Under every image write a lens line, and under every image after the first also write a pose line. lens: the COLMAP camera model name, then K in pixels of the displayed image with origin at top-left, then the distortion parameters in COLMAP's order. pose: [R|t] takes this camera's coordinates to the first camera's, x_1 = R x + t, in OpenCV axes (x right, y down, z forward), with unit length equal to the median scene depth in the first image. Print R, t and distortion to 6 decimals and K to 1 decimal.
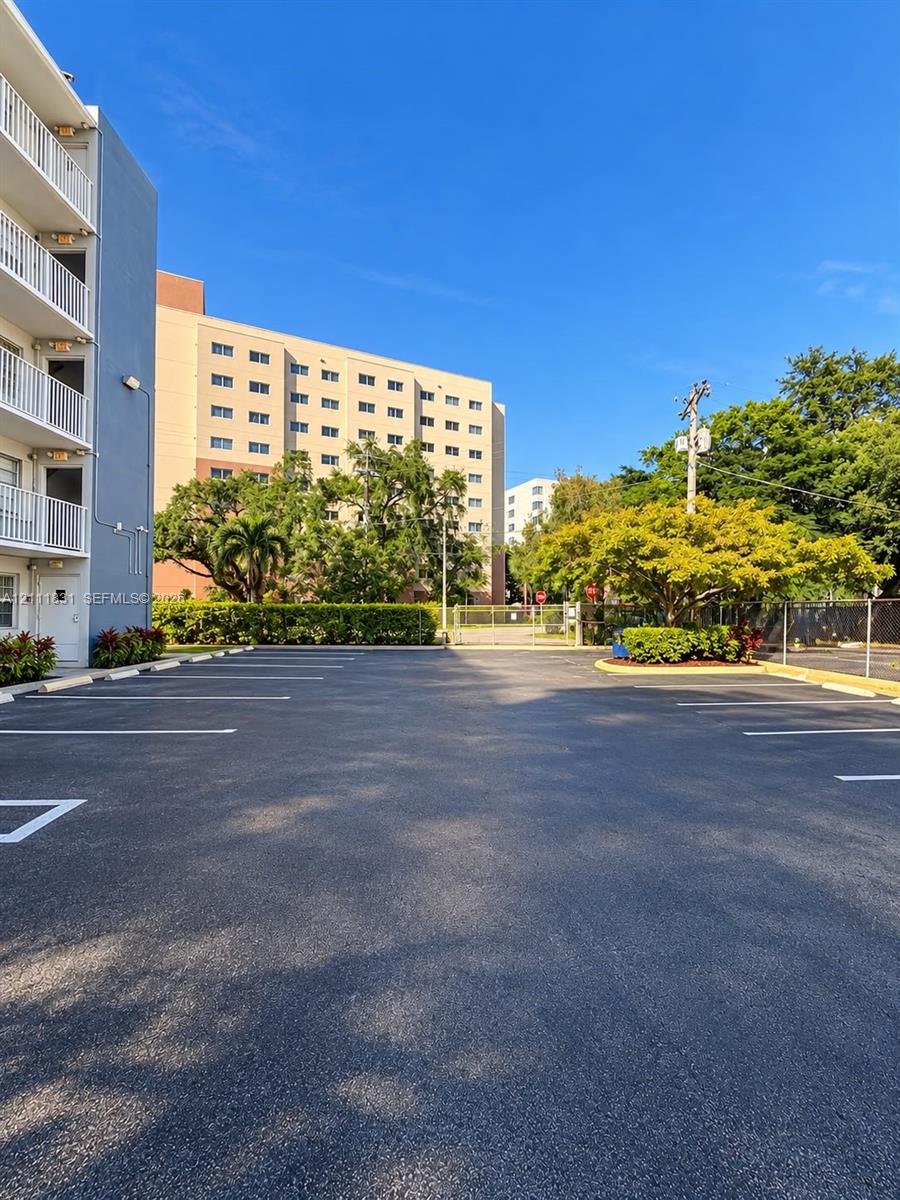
lens RADIAL K [[506.4, 0, 450.0], [0, 506.4, 600.0], [0, 0, 1]] dist [-0.001004, -0.000112]
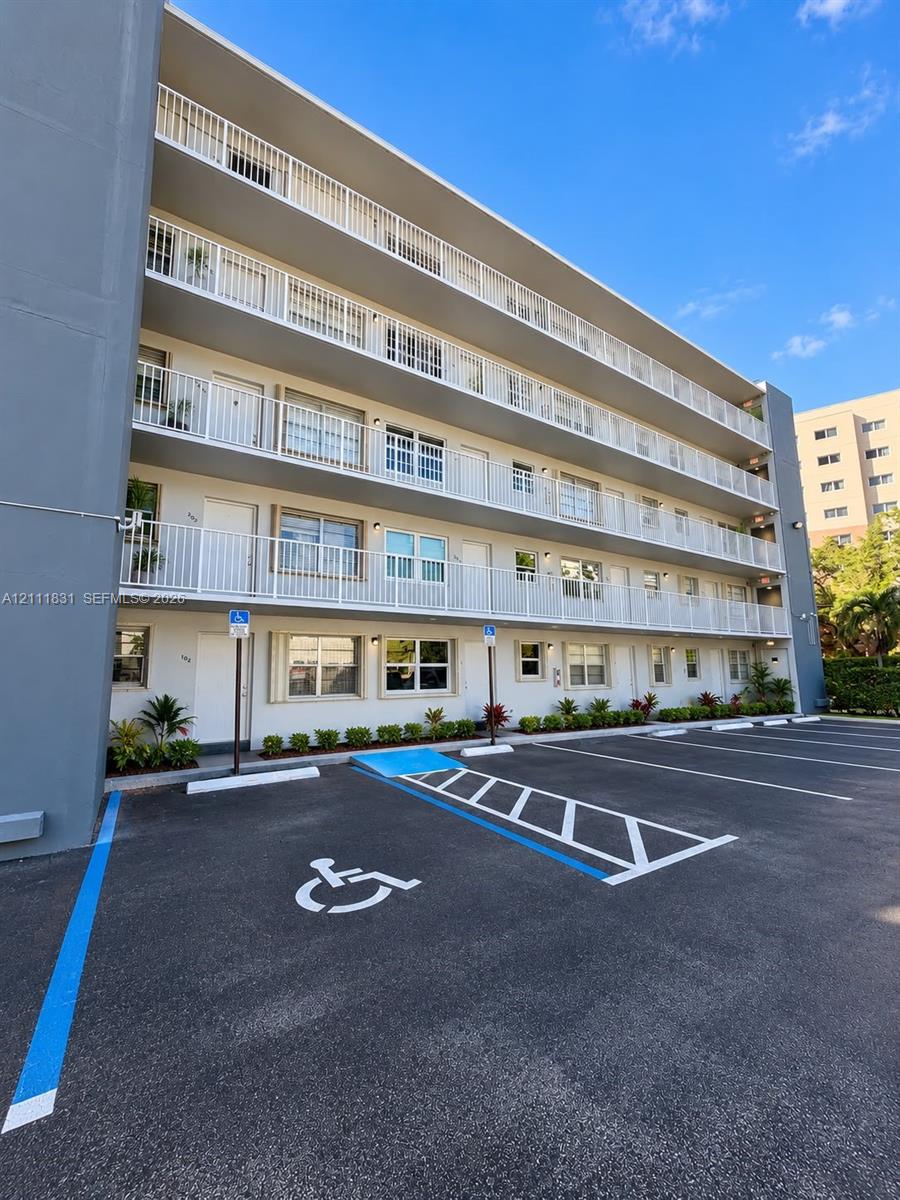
lens RADIAL K [[506.4, 0, 450.0], [0, 506.4, 600.0], [0, 0, 1]] dist [-0.001004, -0.000112]
pose [[0.554654, -0.150969, -0.818271, 0.015400], [0.047432, 0.987540, -0.150047, -0.006356], [0.830728, 0.044412, 0.554904, -0.428247]]
